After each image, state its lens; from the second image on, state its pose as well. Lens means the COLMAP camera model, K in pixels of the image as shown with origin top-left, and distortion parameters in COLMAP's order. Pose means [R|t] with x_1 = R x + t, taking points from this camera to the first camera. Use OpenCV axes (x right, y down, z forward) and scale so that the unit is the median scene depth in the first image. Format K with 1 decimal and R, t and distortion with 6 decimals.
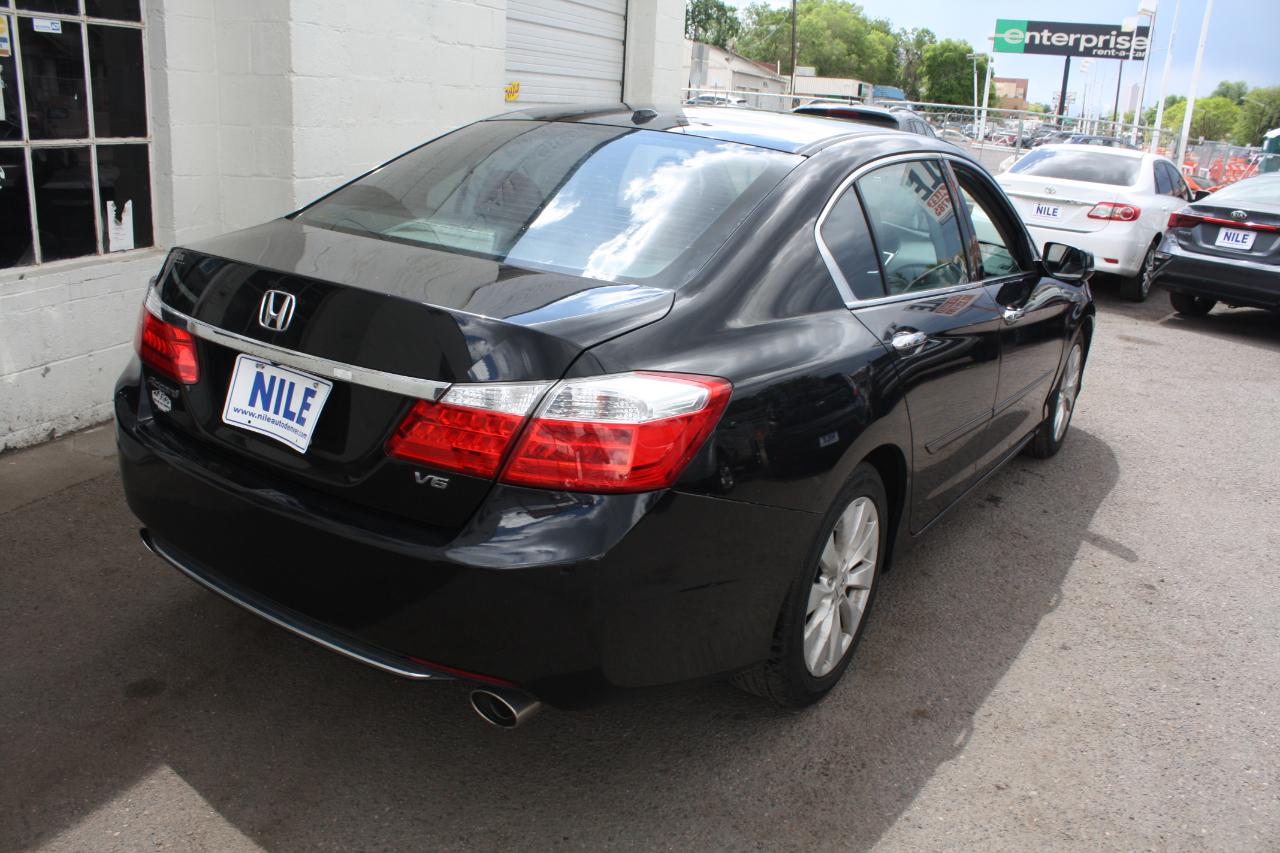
lens RADIAL K [[1063.1, 0, 637.0], [0, 1063.1, 435.4], [0, 0, 1]] dist [-0.170220, 0.150049]
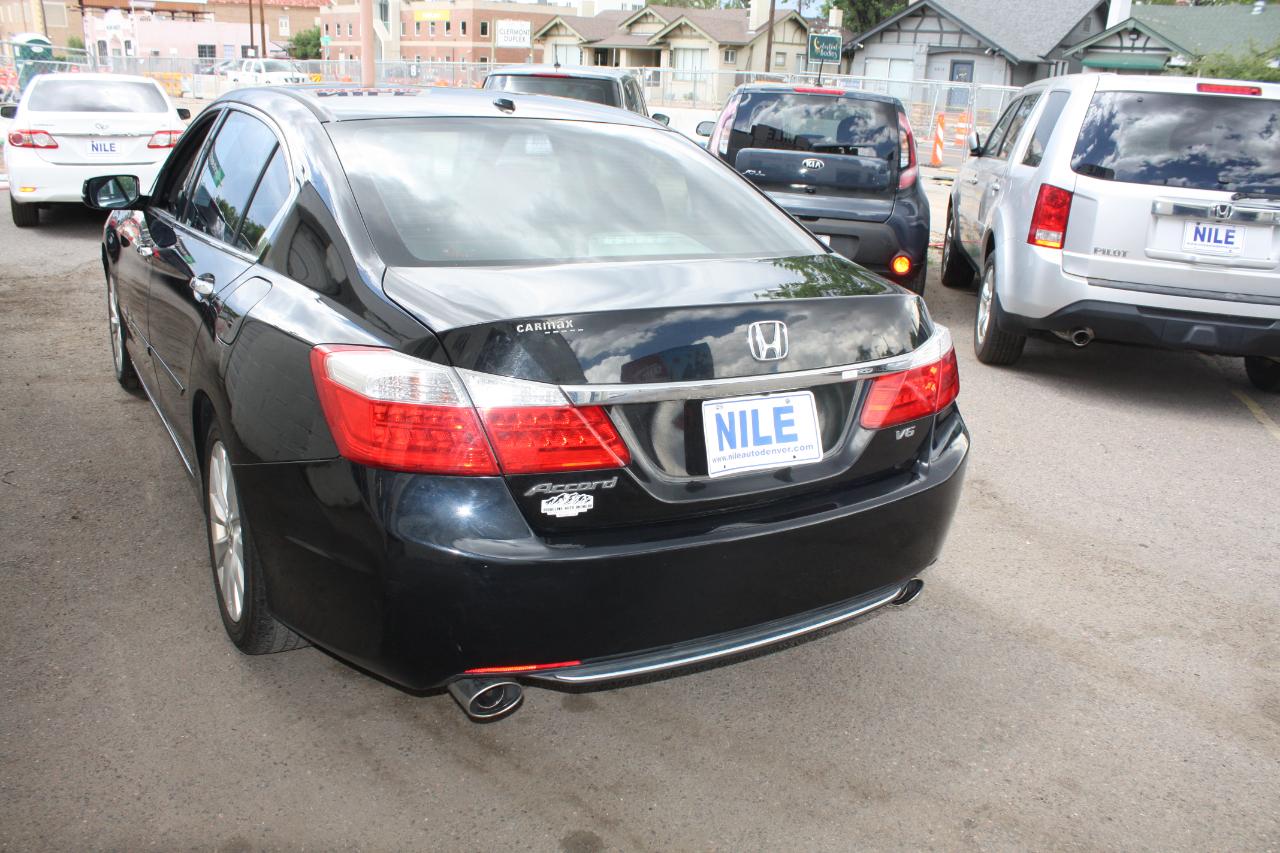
lens RADIAL K [[1063.1, 0, 634.2], [0, 1063.1, 427.8], [0, 0, 1]] dist [-0.170220, 0.150049]
pose [[0.438817, -0.325492, 0.837553, -0.752039], [0.255237, 0.938846, 0.231131, -0.181499], [-0.861564, 0.112350, 0.495060, 0.364508]]
